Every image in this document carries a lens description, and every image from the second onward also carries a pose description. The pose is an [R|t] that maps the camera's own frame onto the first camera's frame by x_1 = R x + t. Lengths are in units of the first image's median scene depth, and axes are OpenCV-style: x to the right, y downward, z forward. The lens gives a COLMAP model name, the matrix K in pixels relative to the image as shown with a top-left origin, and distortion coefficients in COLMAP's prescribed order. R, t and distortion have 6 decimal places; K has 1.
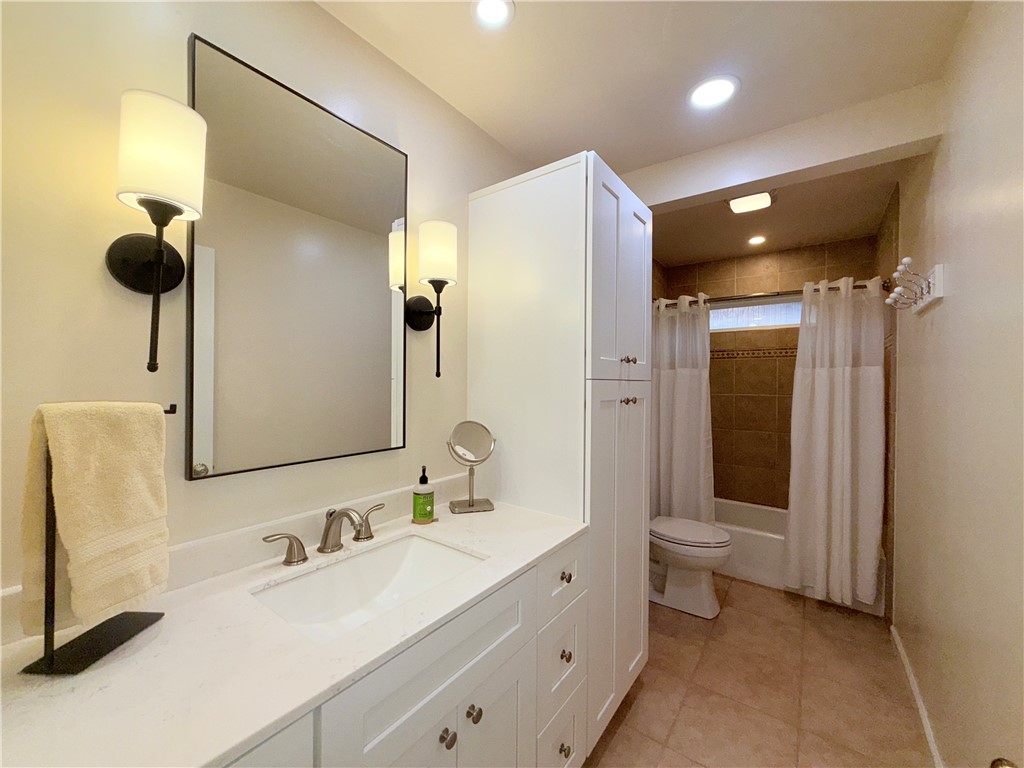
lens RADIAL K [[405.2, 0, 510.5], [0, 405.2, 384.0], [0, 0, 1]] dist [-0.000421, 0.000326]
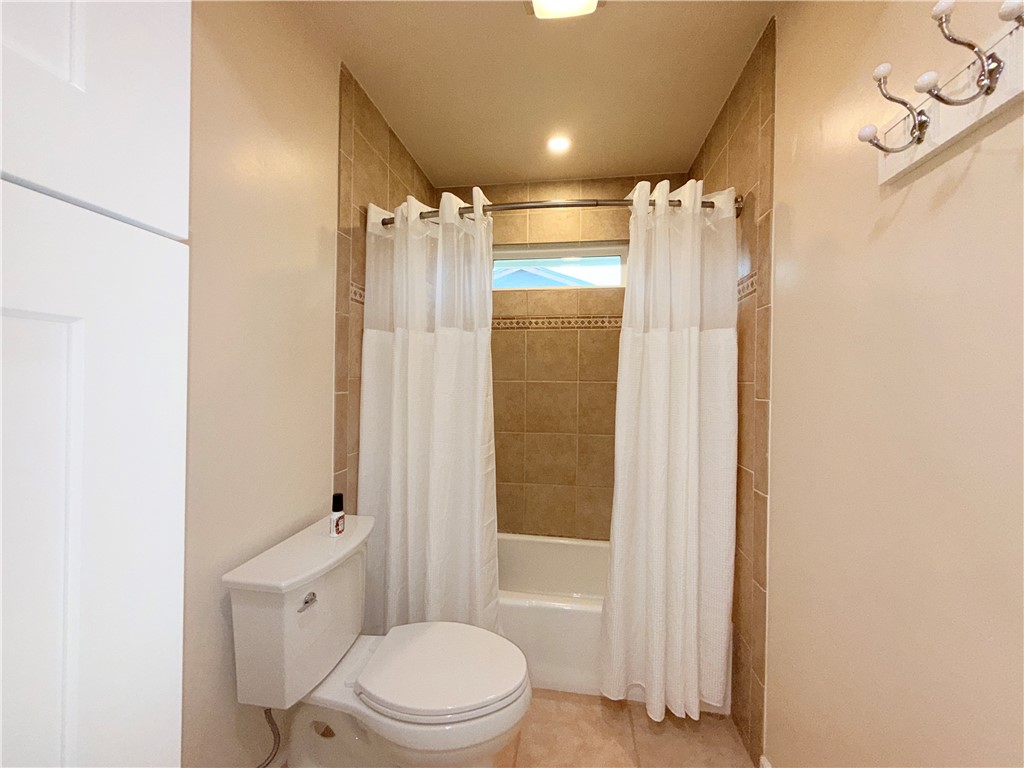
lens RADIAL K [[405.2, 0, 510.5], [0, 405.2, 384.0], [0, 0, 1]] dist [-0.000421, 0.000326]
pose [[0.881199, 0.001623, 0.472742, 0.243373], [-0.003459, 0.999989, 0.003015, 0.033273], [-0.472732, -0.004292, 0.881196, 0.482234]]
